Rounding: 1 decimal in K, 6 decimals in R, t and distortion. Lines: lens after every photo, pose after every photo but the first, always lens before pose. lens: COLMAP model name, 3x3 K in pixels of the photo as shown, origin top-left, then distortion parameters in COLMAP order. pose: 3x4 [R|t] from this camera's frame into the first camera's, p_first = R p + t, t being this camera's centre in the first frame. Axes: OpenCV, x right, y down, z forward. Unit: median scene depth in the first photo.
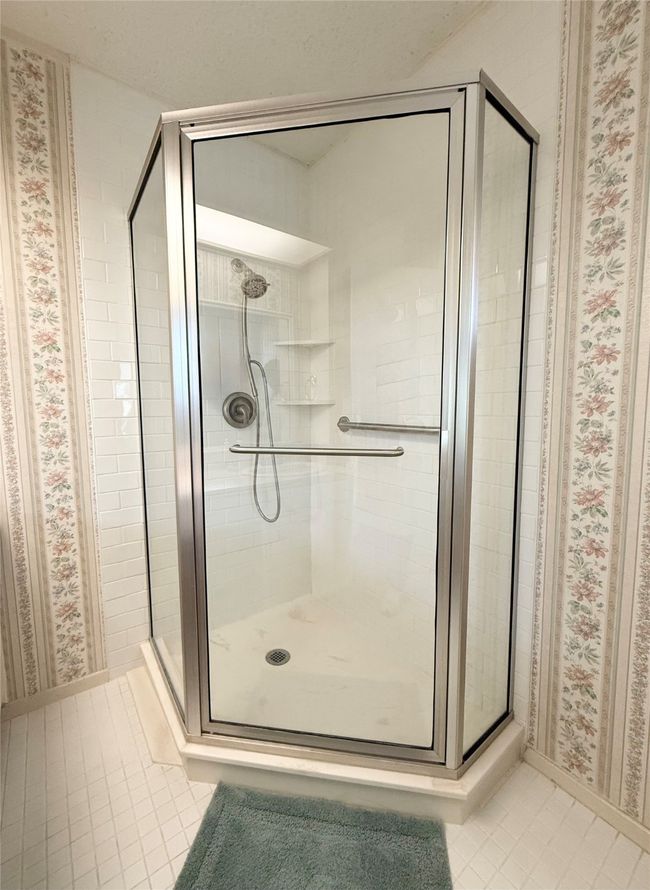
lens RADIAL K [[374.0, 0, 322.7], [0, 374.0, 447.4], [0, 0, 1]] dist [-0.001703, 0.000731]
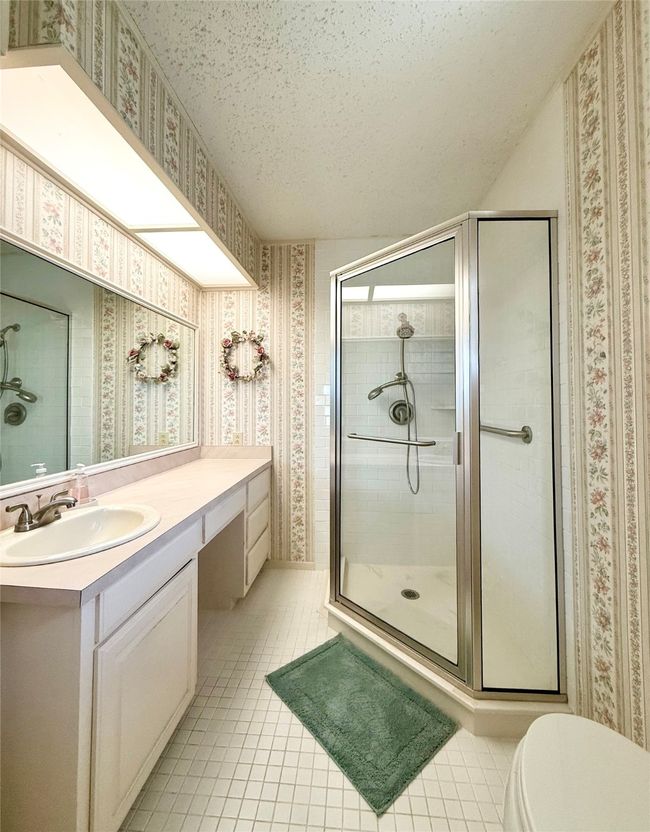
lens RADIAL K [[353.1, 0, 325.0], [0, 353.1, 416.0], [0, 0, 1]] dist [0.000560, -0.000296]
pose [[0.754424, 0.029861, -0.655707, 0.649178], [-0.084322, 0.995096, -0.051699, 0.008478], [0.650948, 0.094293, 0.753243, -0.320316]]
